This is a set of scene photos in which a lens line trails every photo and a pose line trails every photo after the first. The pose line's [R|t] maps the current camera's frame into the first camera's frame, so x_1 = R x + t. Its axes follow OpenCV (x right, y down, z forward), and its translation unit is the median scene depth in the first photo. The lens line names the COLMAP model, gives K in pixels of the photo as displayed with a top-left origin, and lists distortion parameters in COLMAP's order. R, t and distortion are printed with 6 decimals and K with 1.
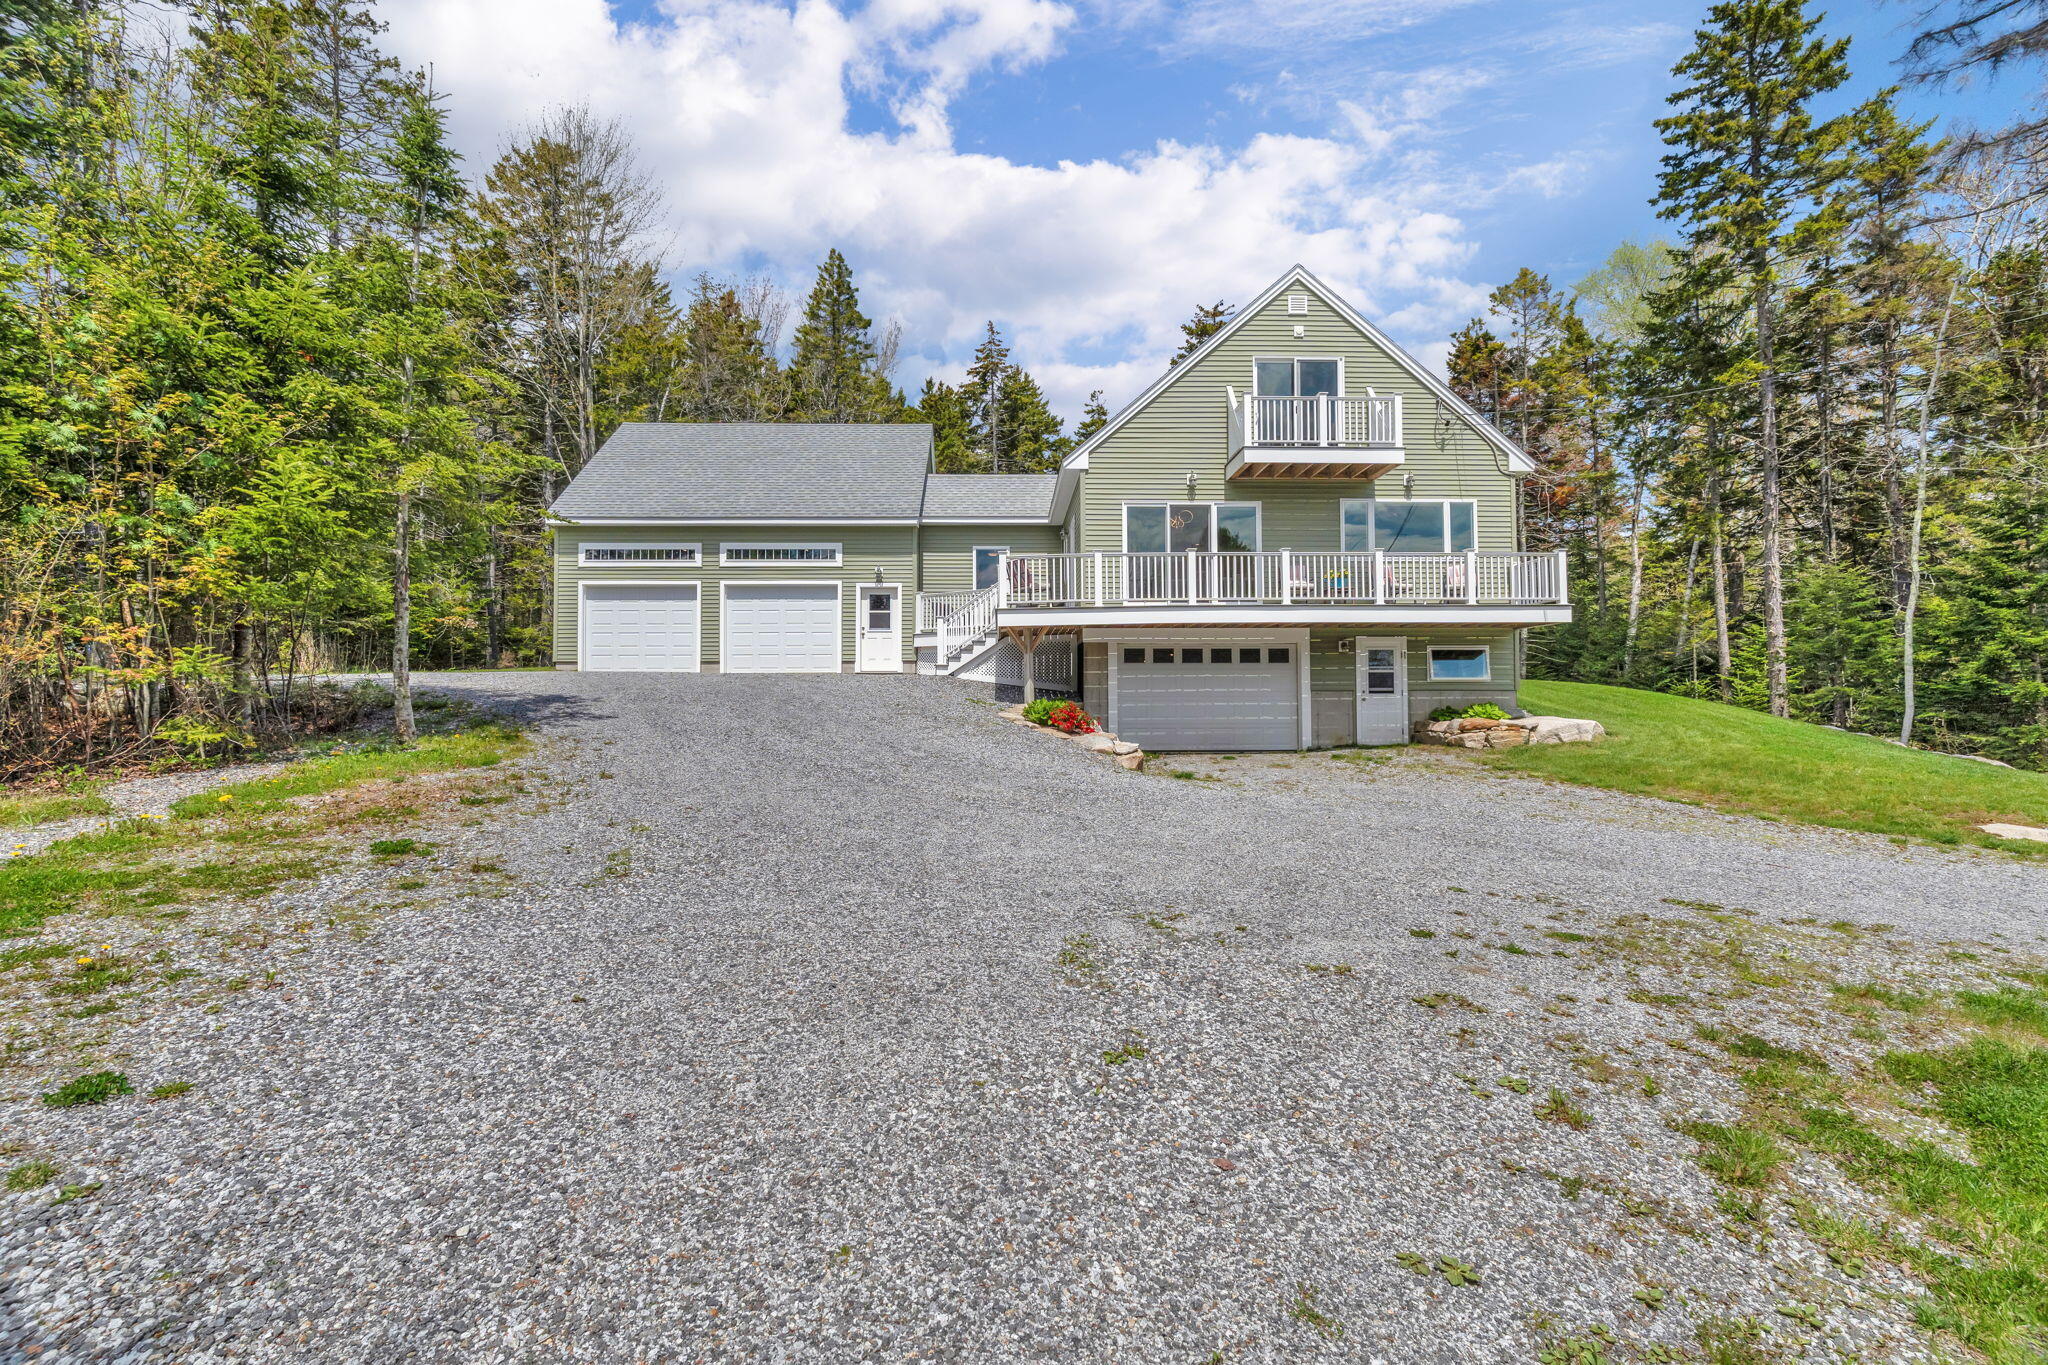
lens RADIAL K [[894.1, 0, 1024.0], [0, 894.1, 682.5], [0, 0, 1]] dist [-0.002845, 0.000075]
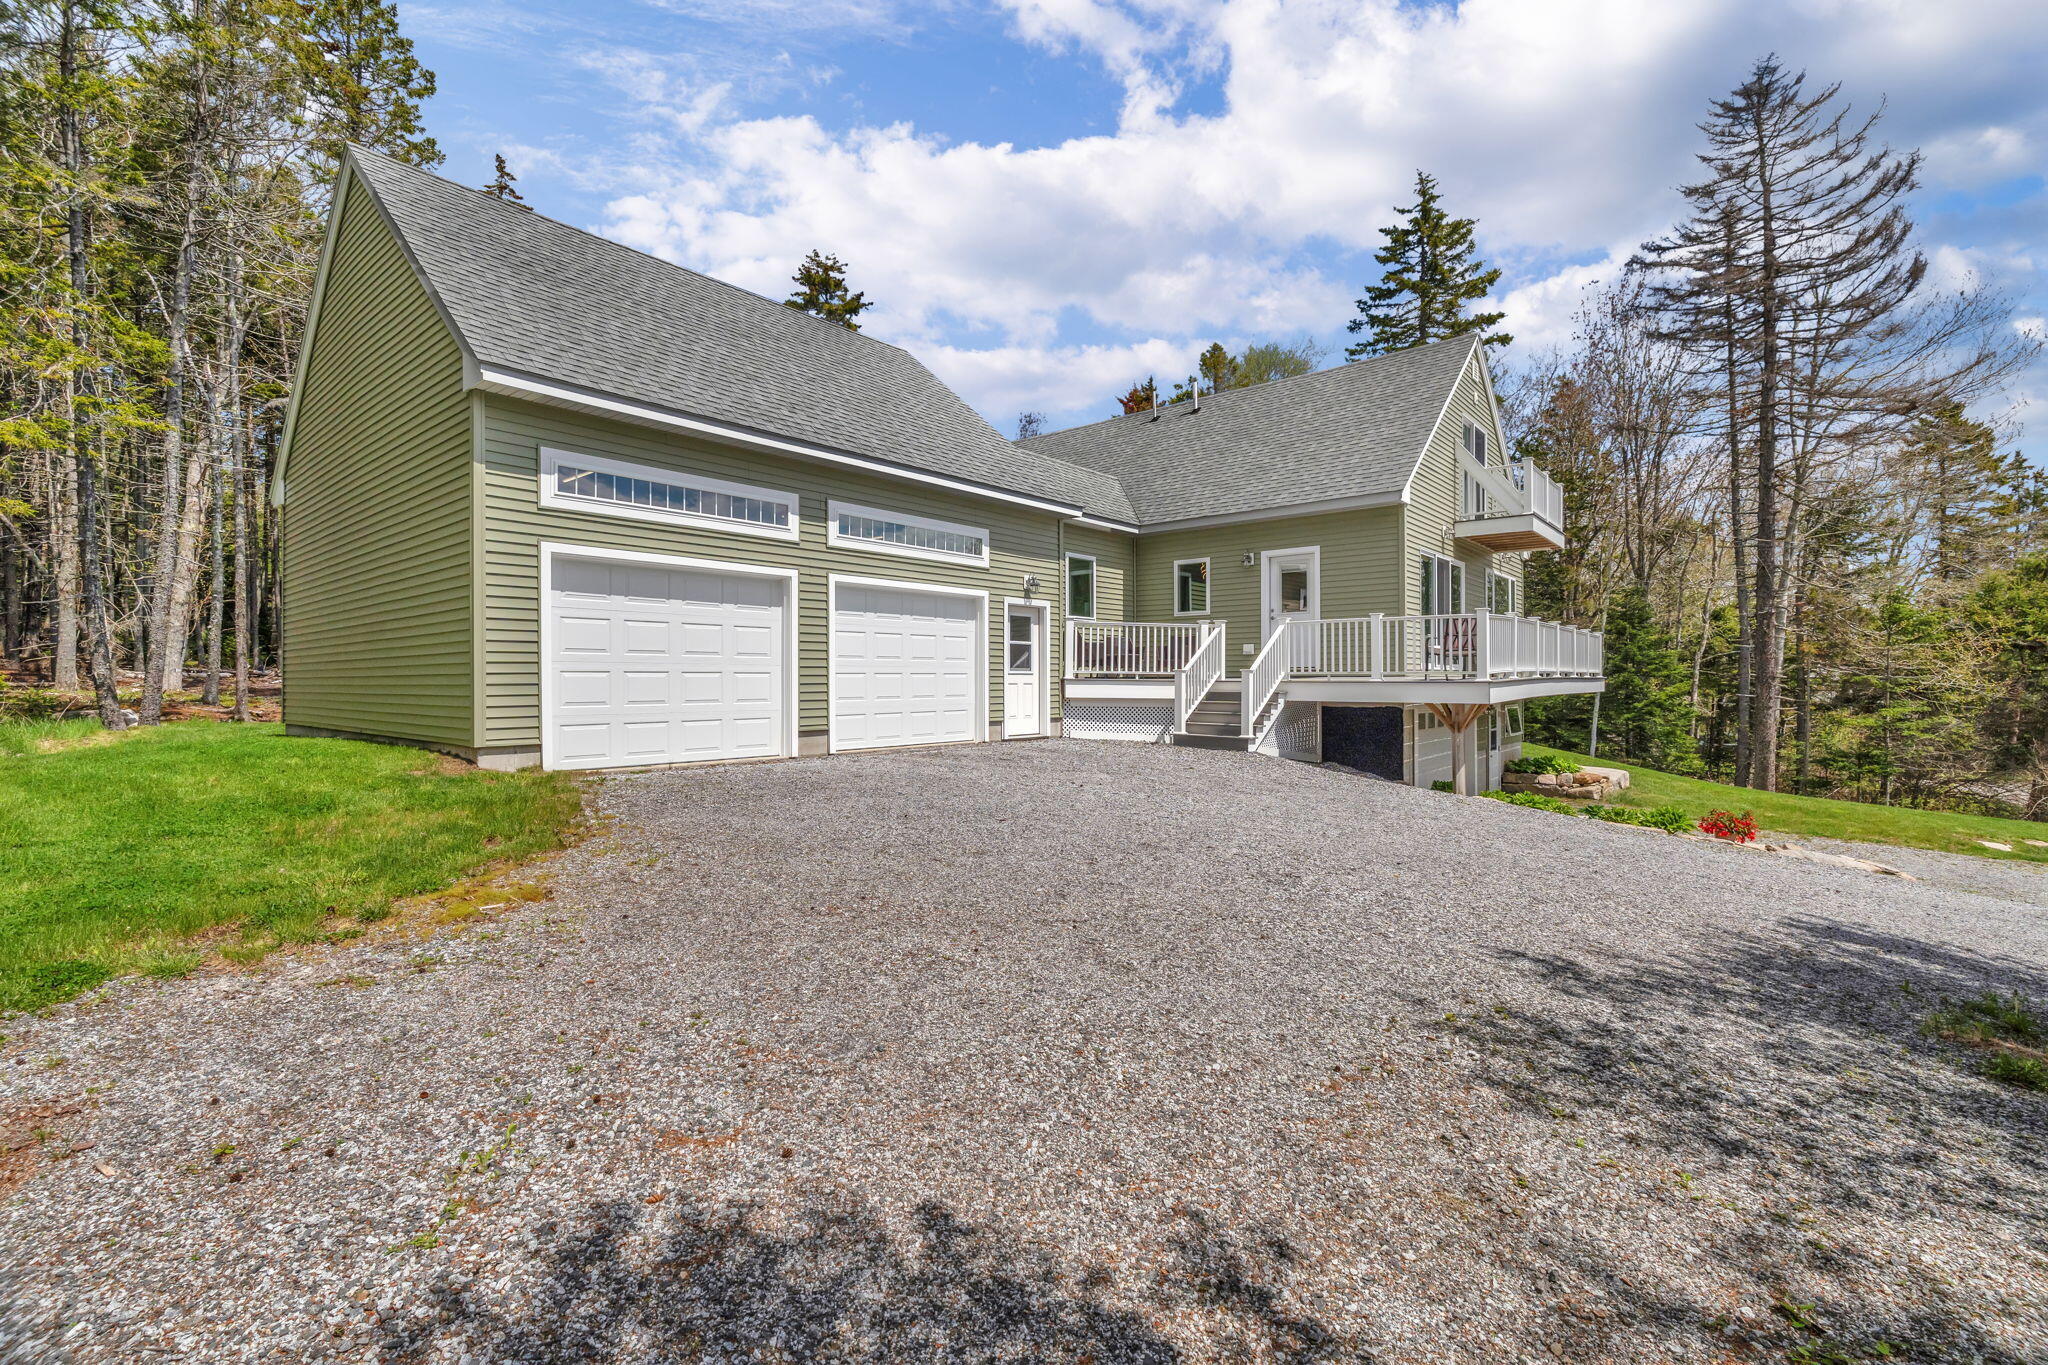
lens RADIAL K [[885.5, 0, 1024.0], [0, 885.5, 682.5], [0, 0, 1]] dist [-0.001406, 0.000131]
pose [[0.678463, 0.002296, 0.734631, -0.639271], [-0.024835, 0.999495, 0.019812, -0.063700], [-0.734215, -0.031687, 0.678178, 0.566058]]
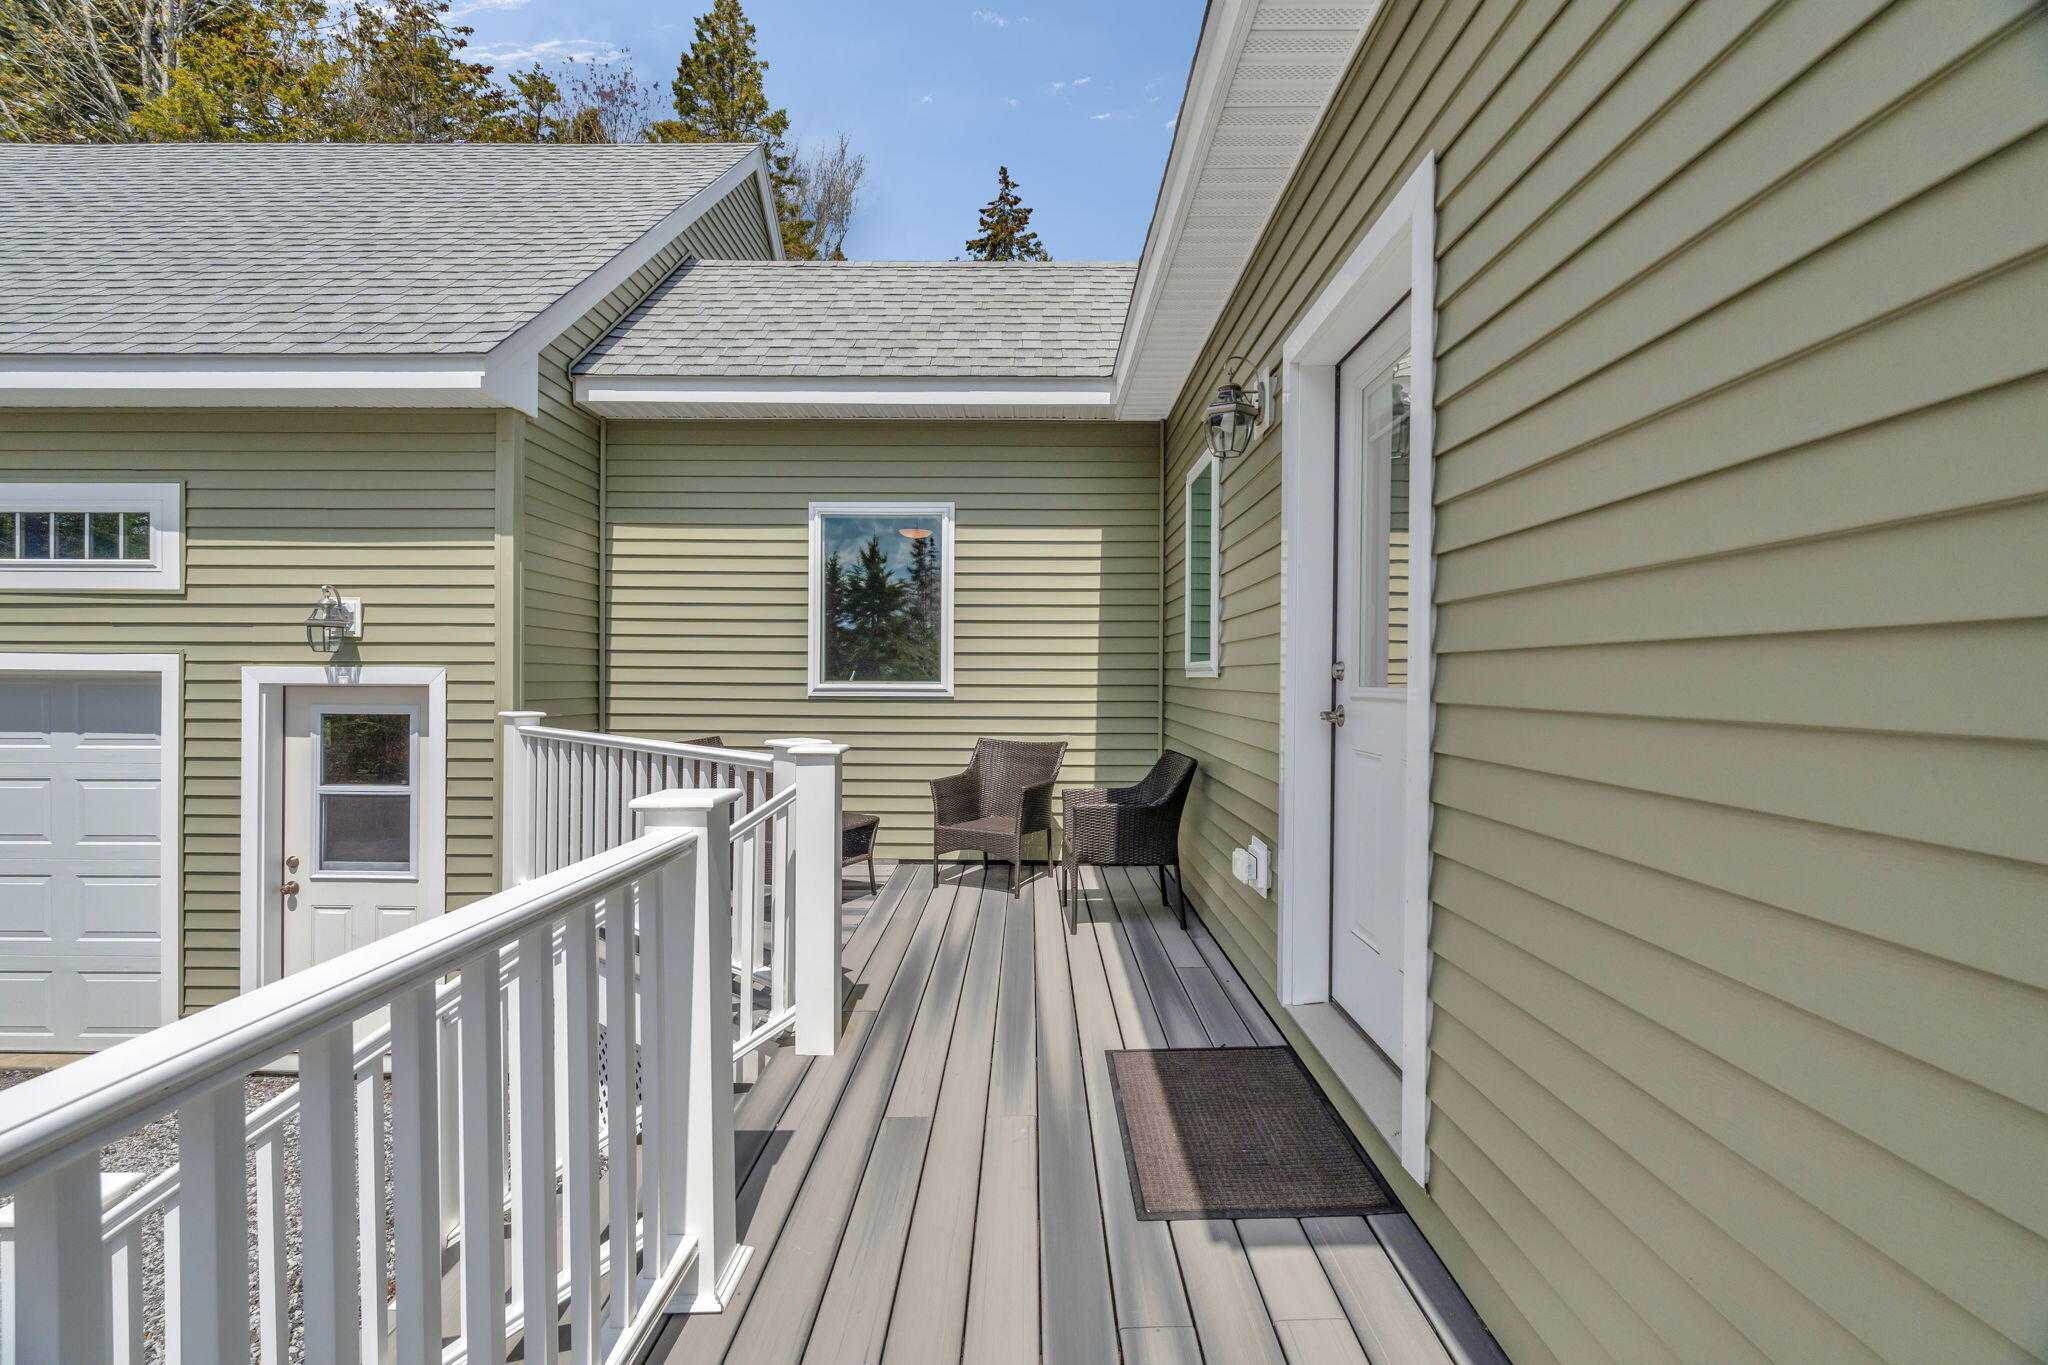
lens RADIAL K [[907.5, 0, 1024.0], [0, 907.5, 682.5], [0, 0, 1]] dist [-0.006267, -0.000425]
pose [[0.999261, 0.010025, -0.037113, 0.014715], [-0.008788, 0.999405, 0.033342, -0.116686], [0.037425, -0.032991, 0.998755, 0.785775]]
